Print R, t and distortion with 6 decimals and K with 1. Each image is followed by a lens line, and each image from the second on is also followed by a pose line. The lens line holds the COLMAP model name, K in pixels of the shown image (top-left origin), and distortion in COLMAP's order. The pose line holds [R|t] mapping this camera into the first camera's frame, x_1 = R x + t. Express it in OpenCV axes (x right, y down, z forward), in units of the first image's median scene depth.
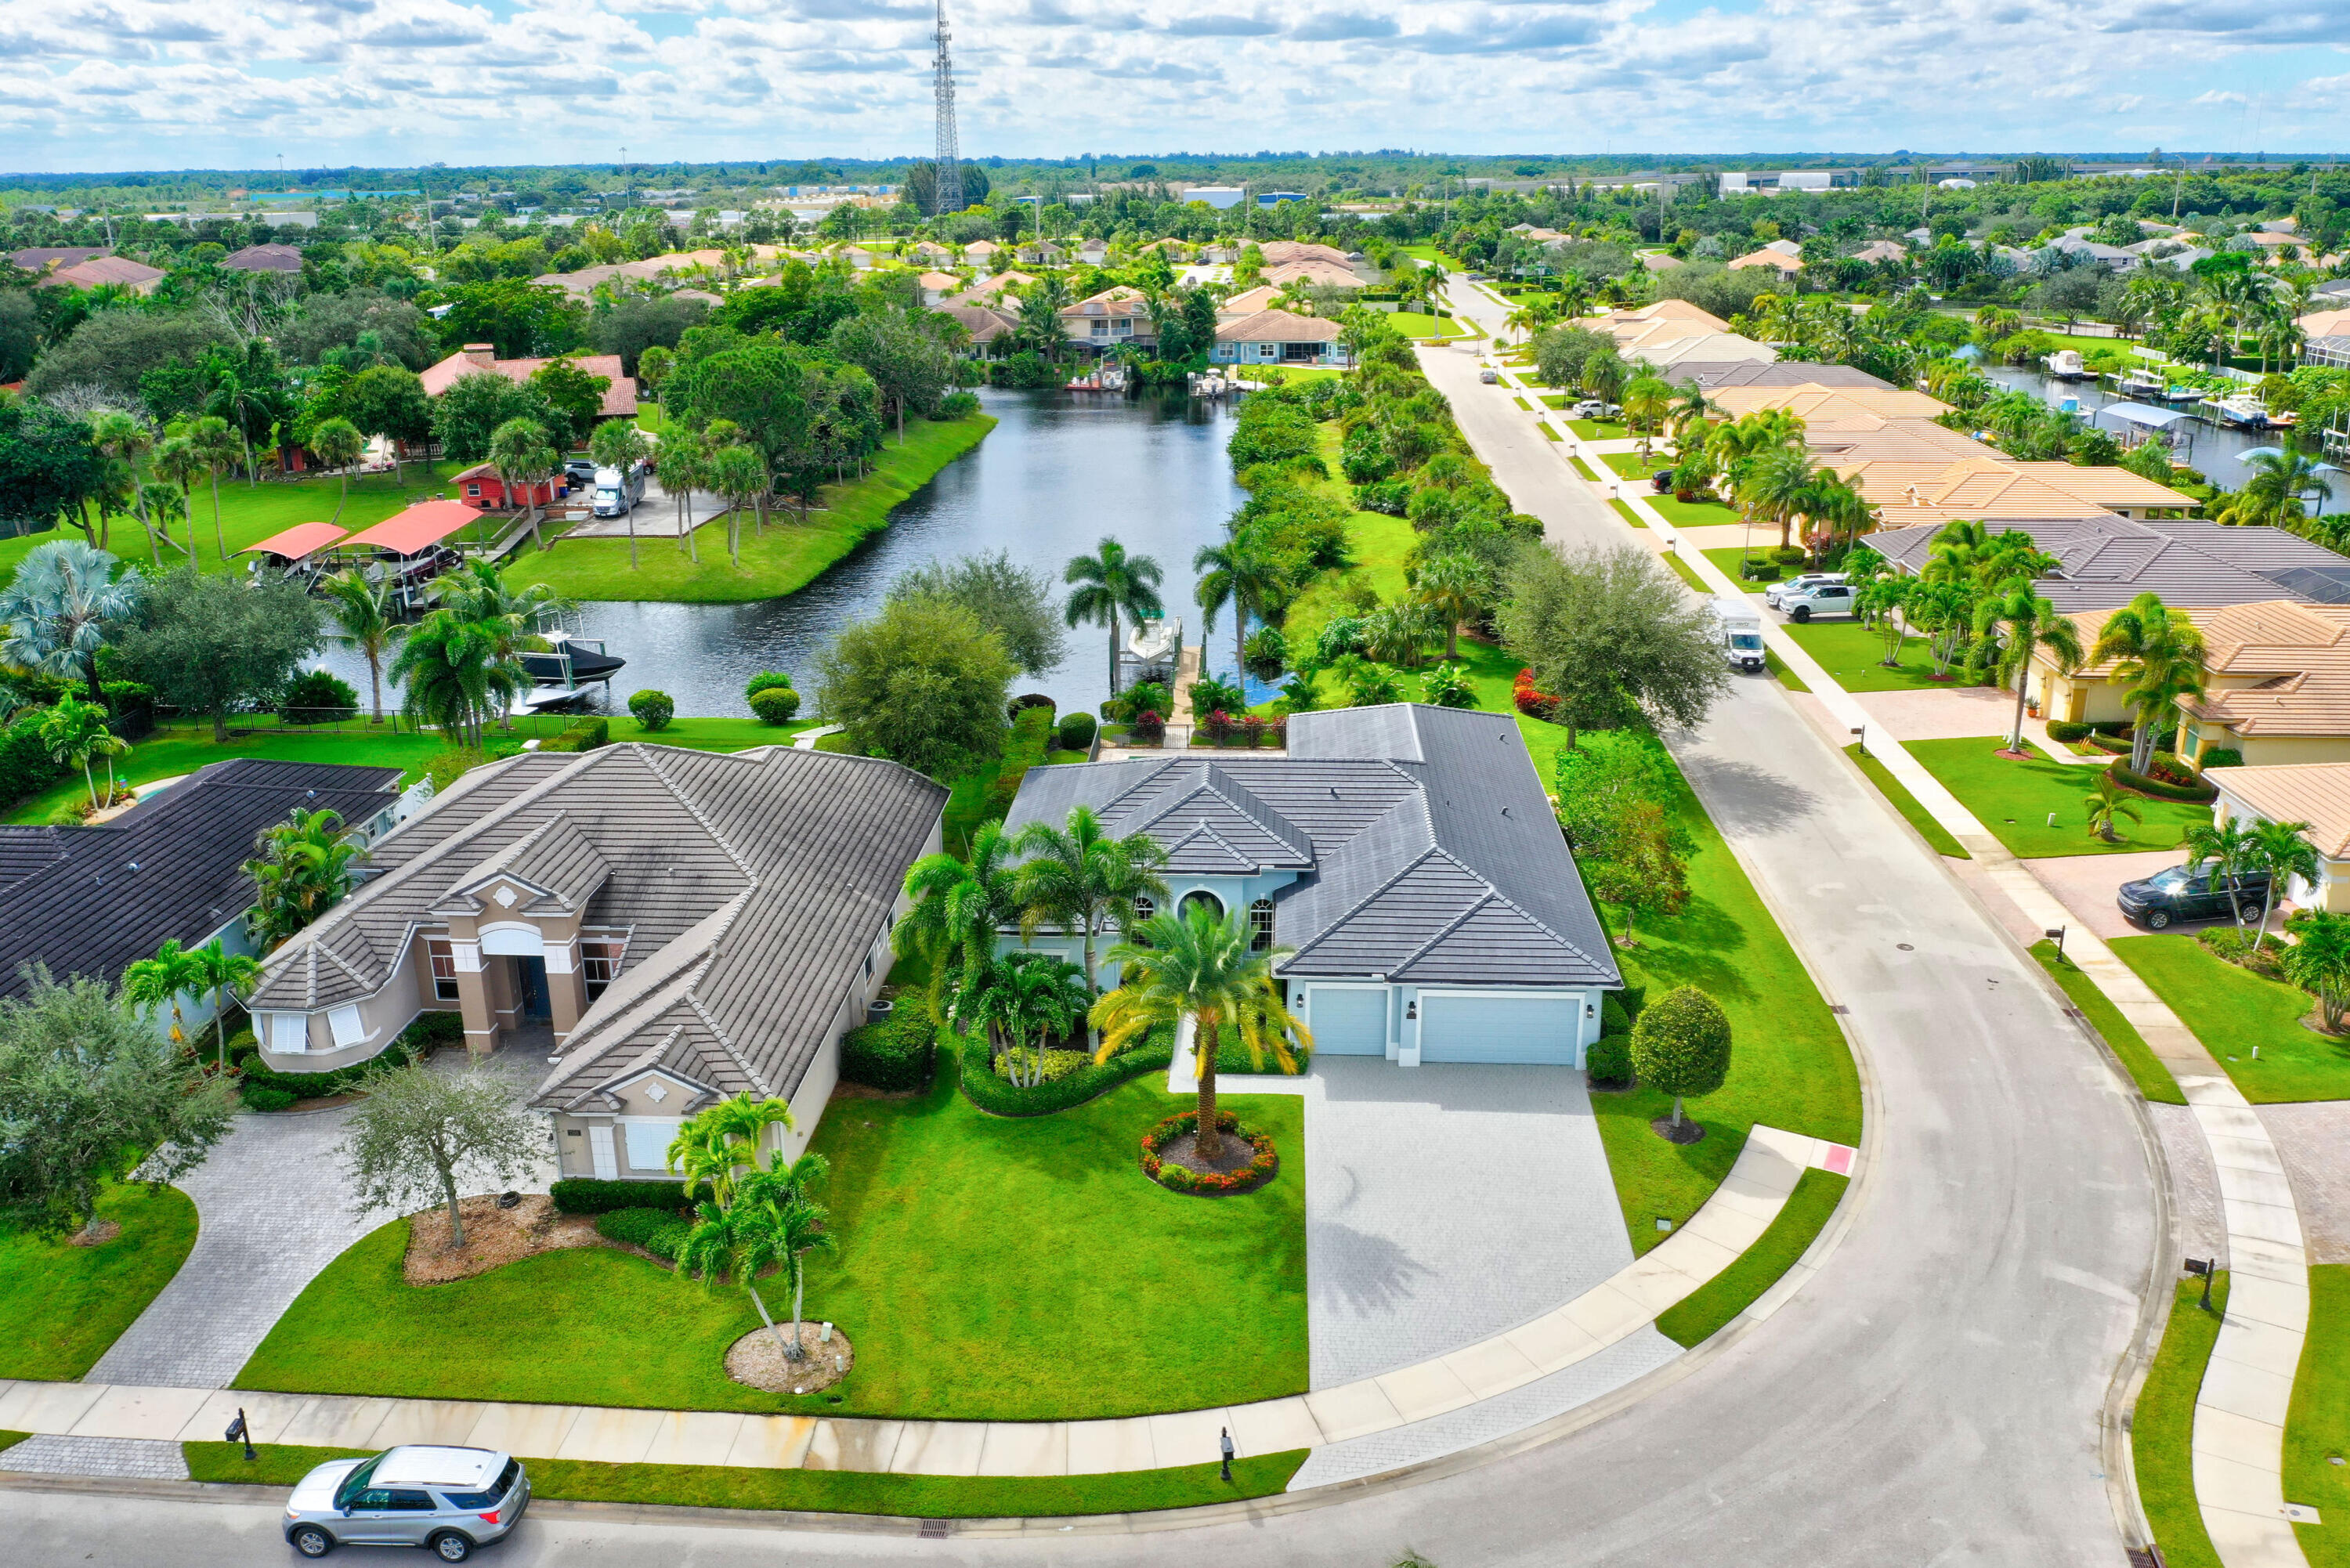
lens RADIAL K [[1820.4, 0, 1175.0], [0, 1820.4, 784.0], [0, 0, 1]] dist [-0.026134, -0.004712]
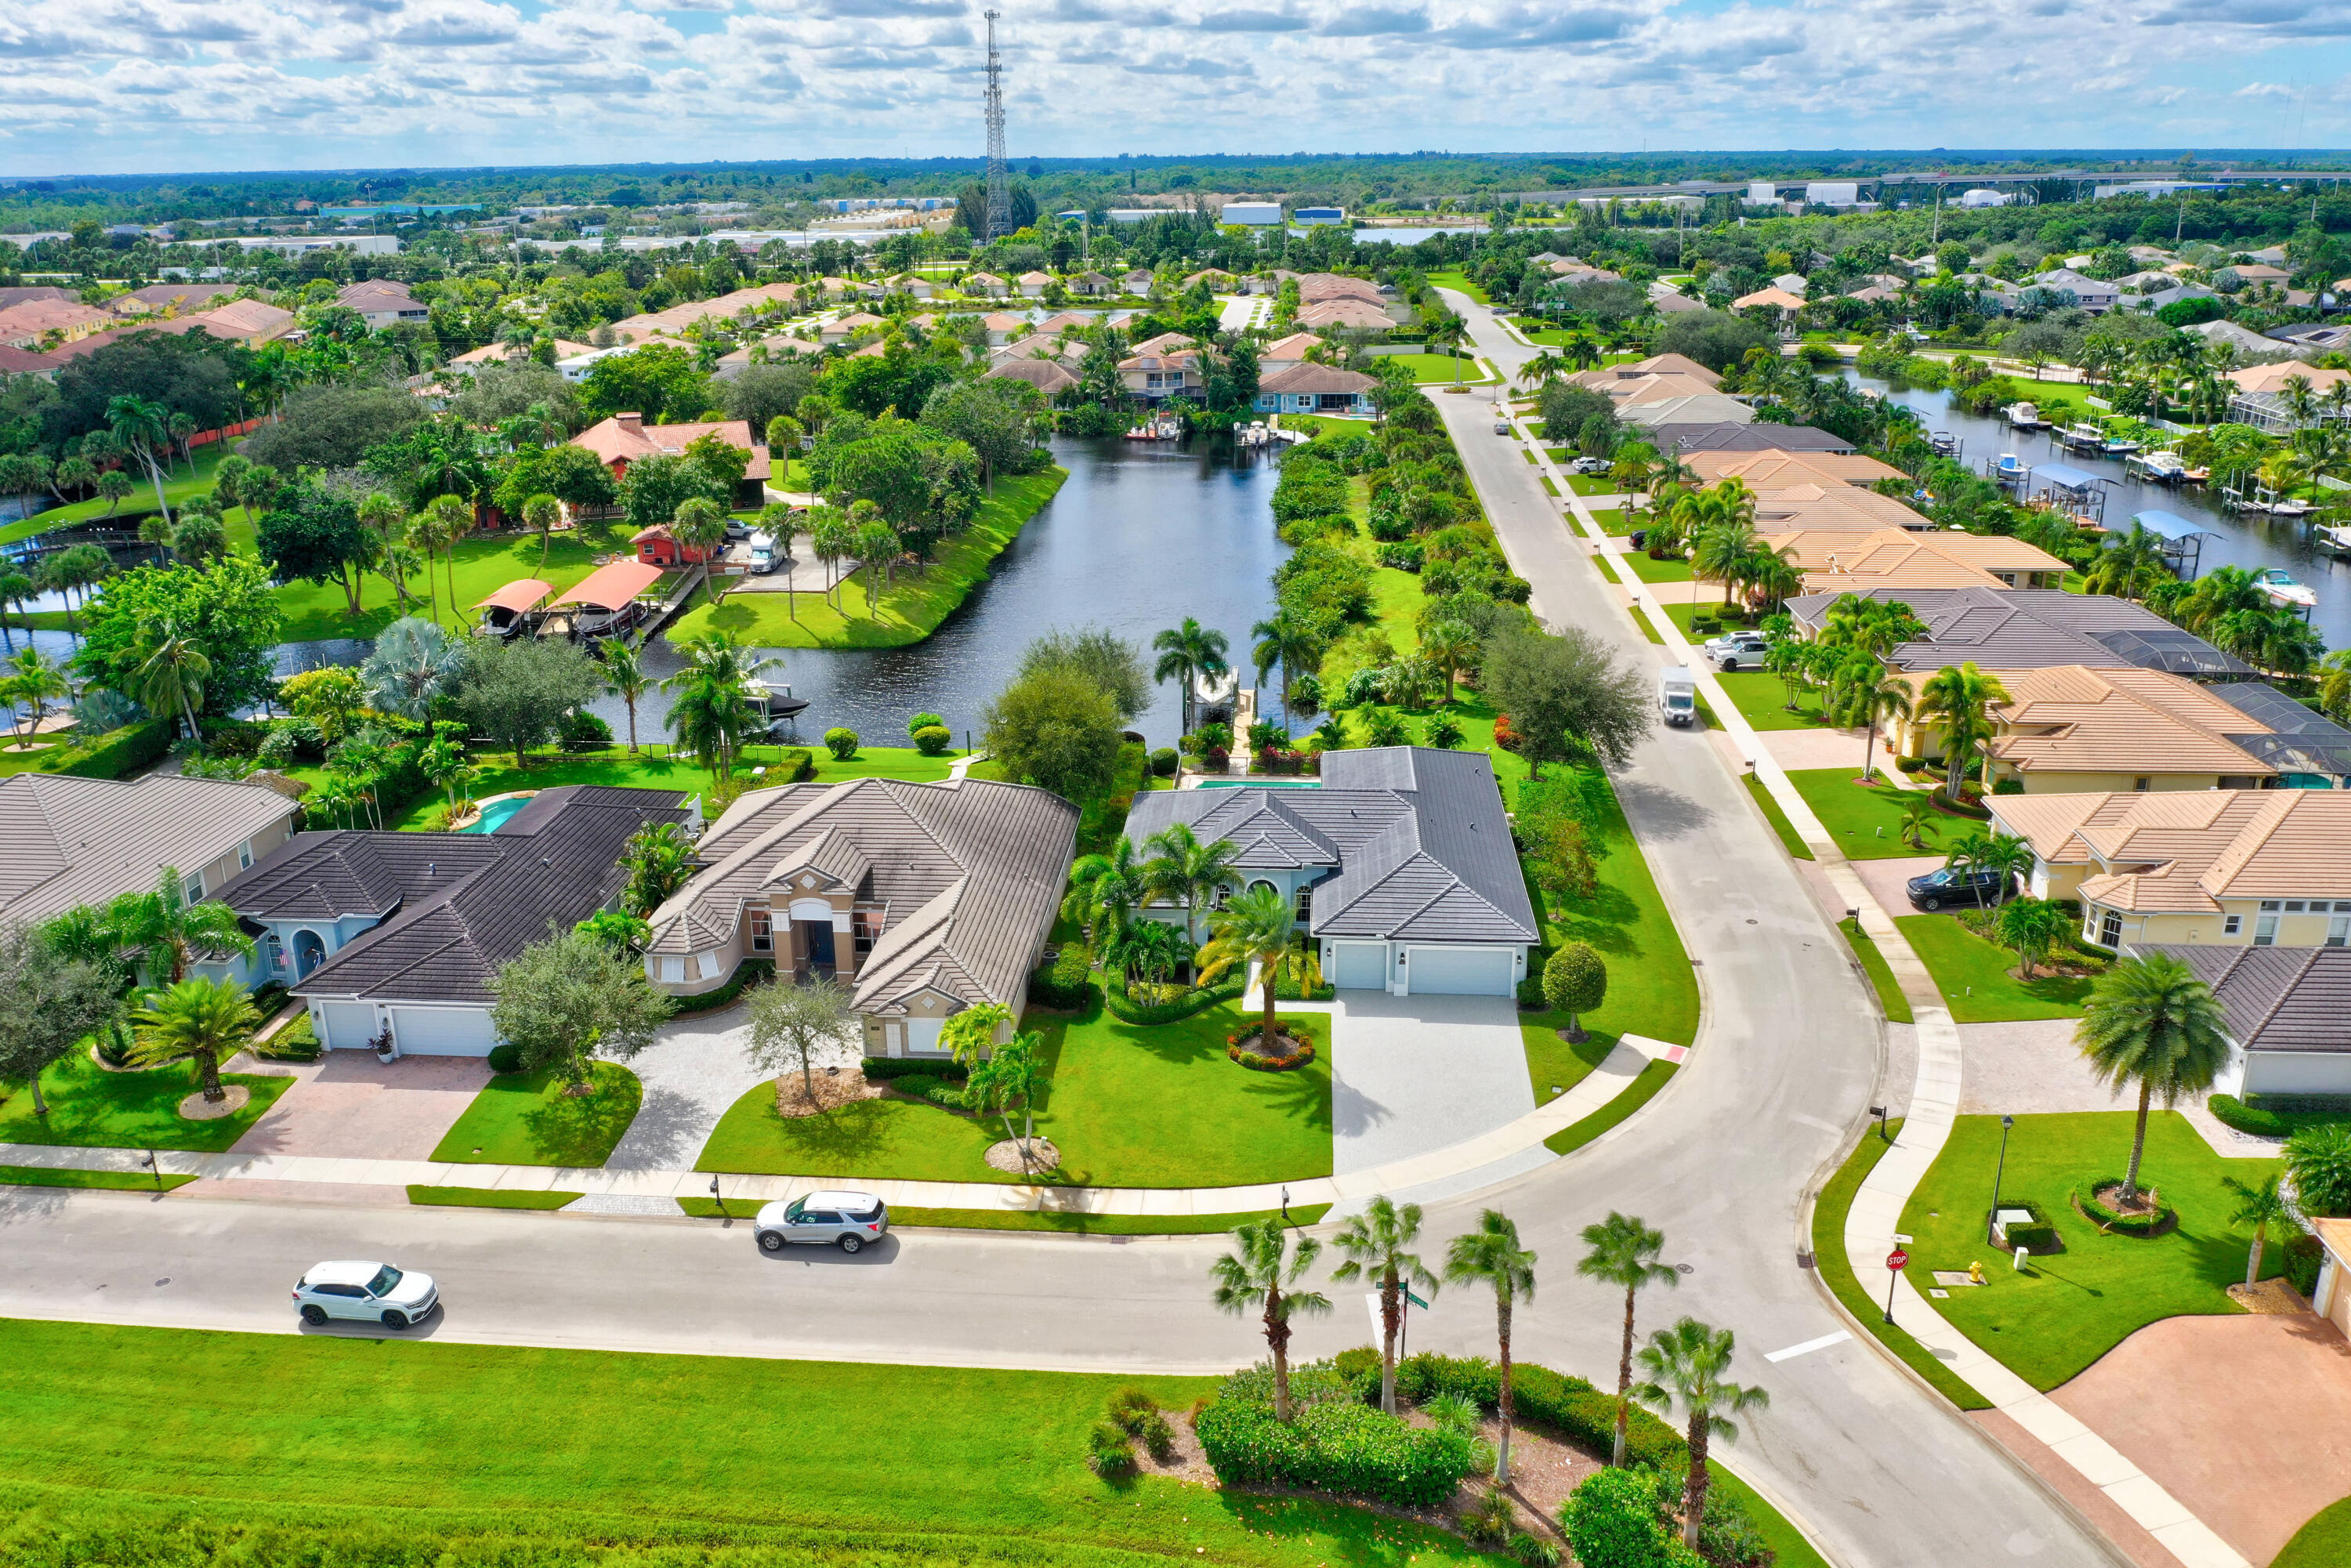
lens RADIAL K [[1816.7, 0, 1175.5], [0, 1816.7, 784.0], [0, 0, 1]] dist [-0.029996, -0.002004]
pose [[0.999825, 0.003336, -0.018433, -0.021054], [-0.003291, 0.999991, 0.002489, -0.016277], [0.018441, -0.002428, 0.999827, -0.339599]]
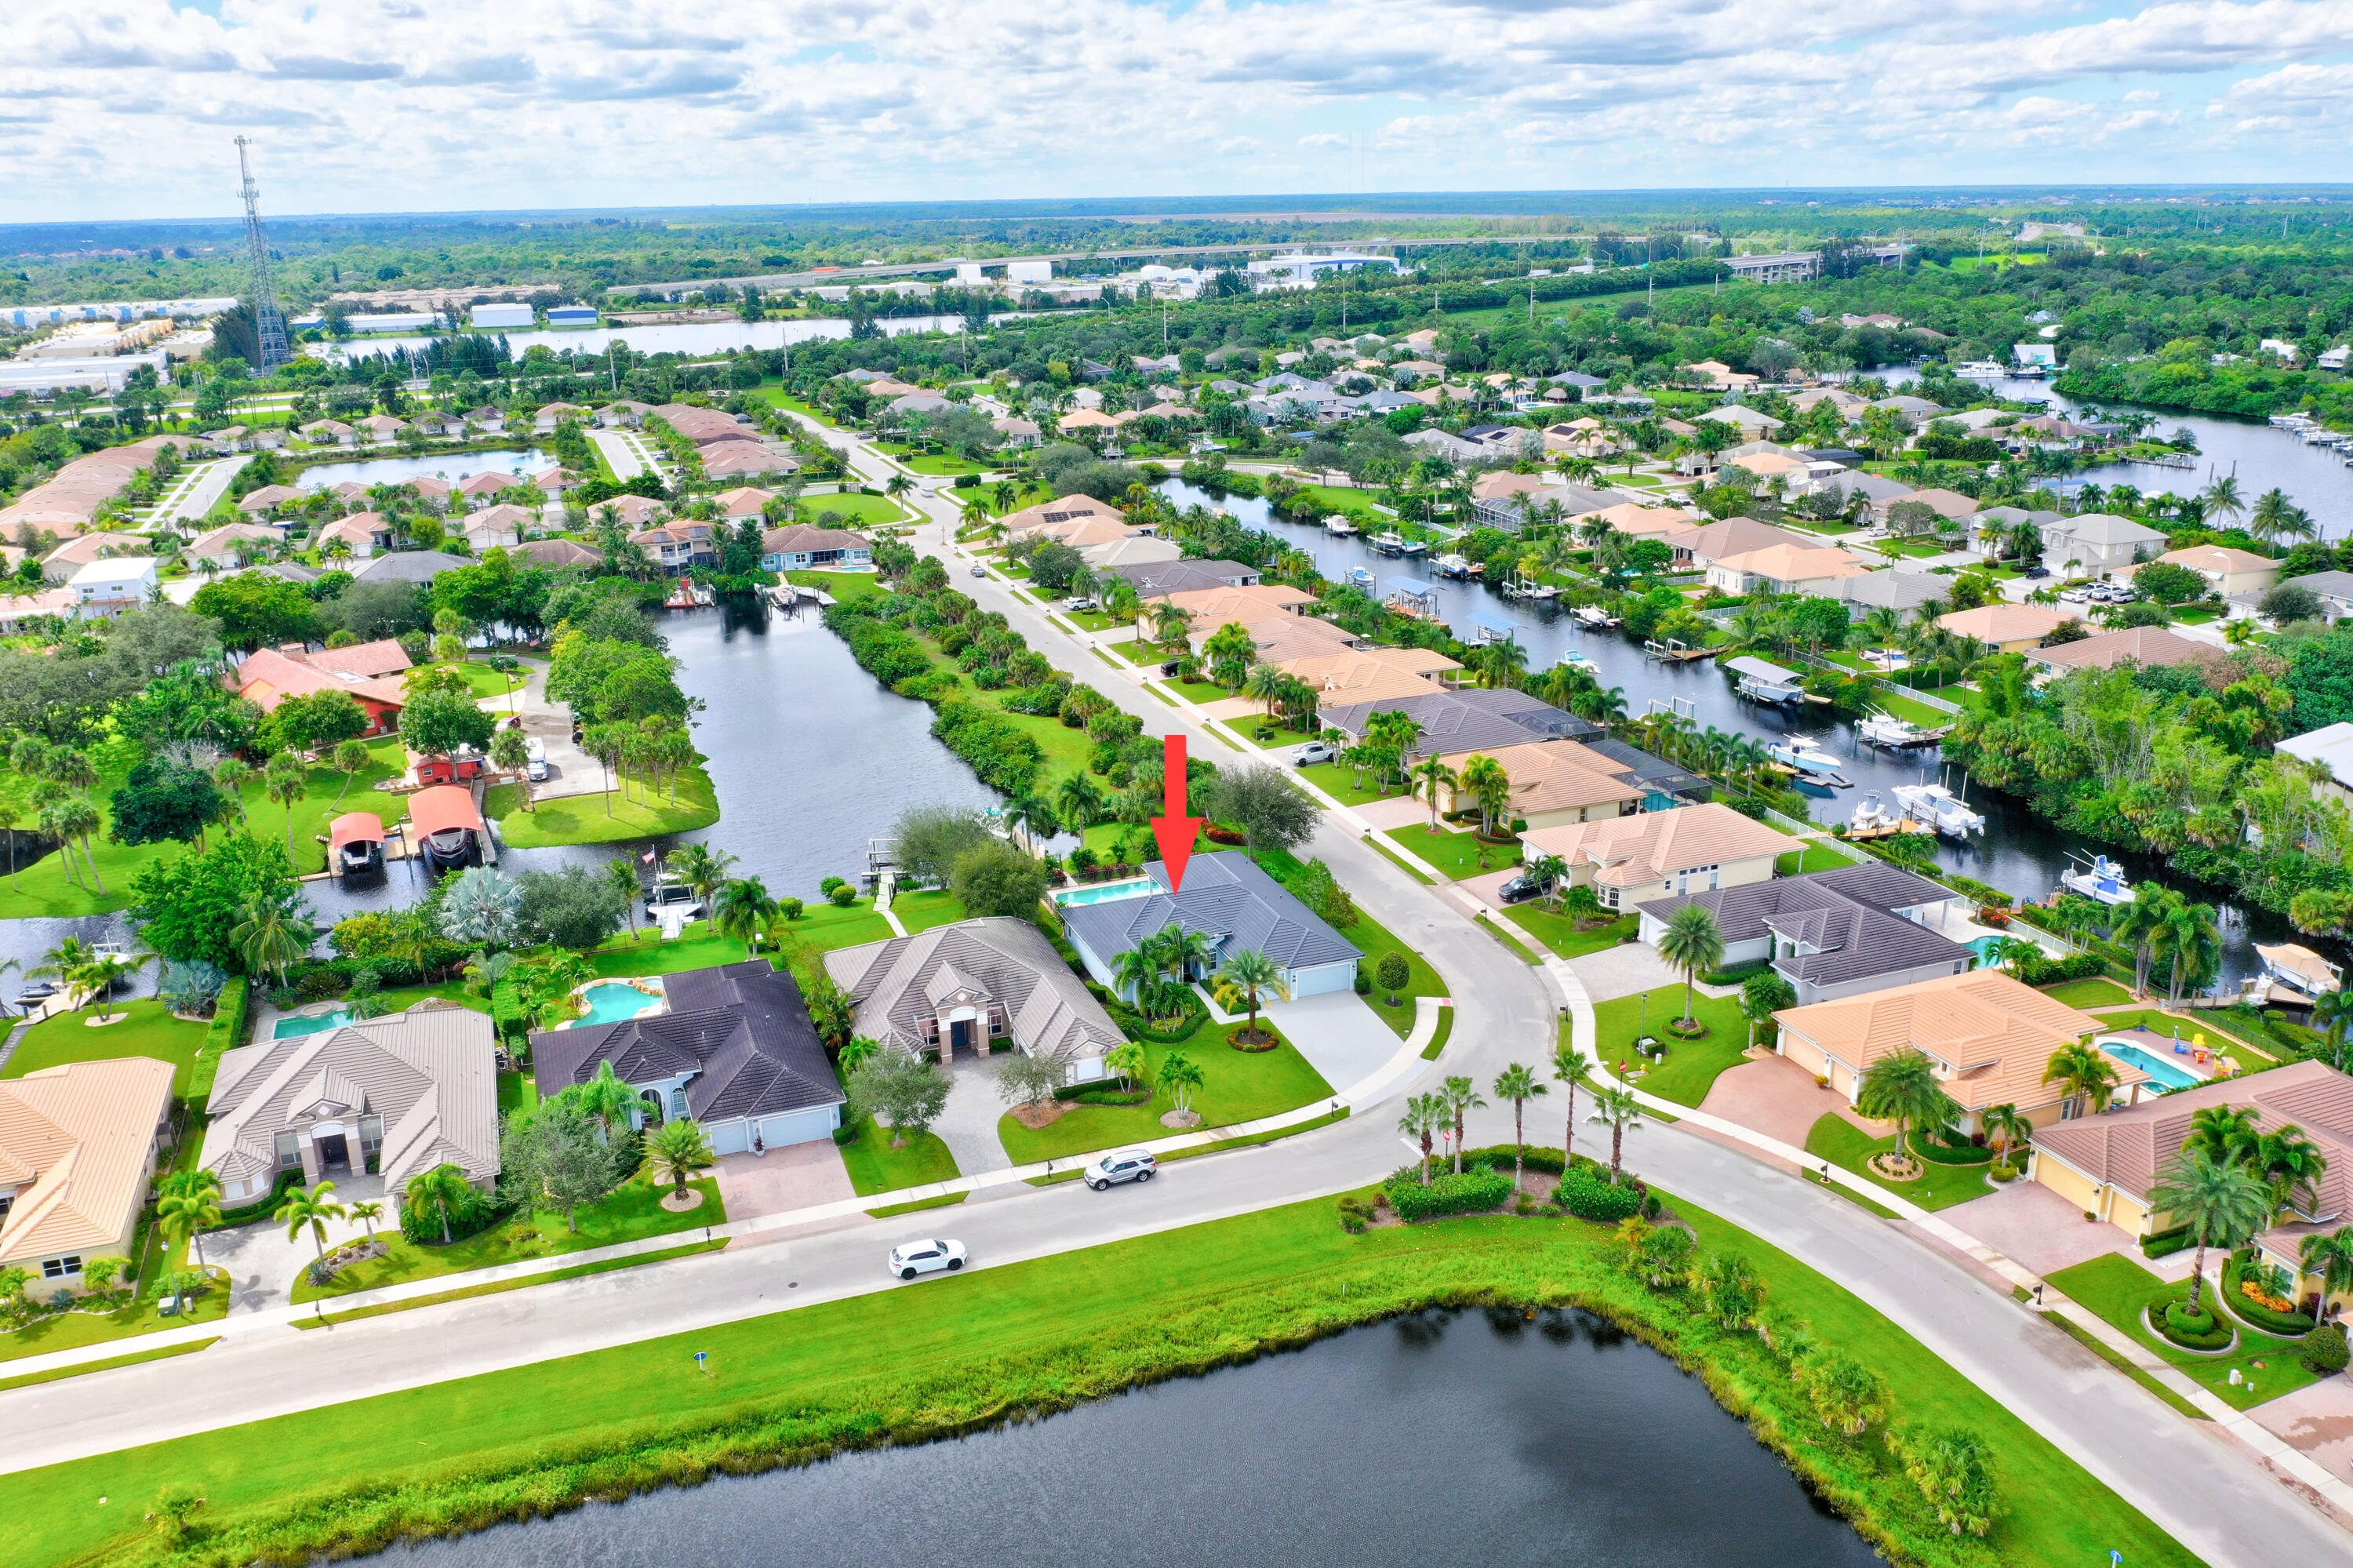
lens RADIAL K [[1811.1, 0, 1176.5], [0, 1811.1, 784.0], [0, 0, 1]] dist [-0.029717, -0.005467]
pose [[0.913732, -0.131580, 0.384422, -0.659083], [0.140131, 0.990116, 0.005819, -0.129375], [-0.381388, 0.048552, 0.923139, -0.914826]]
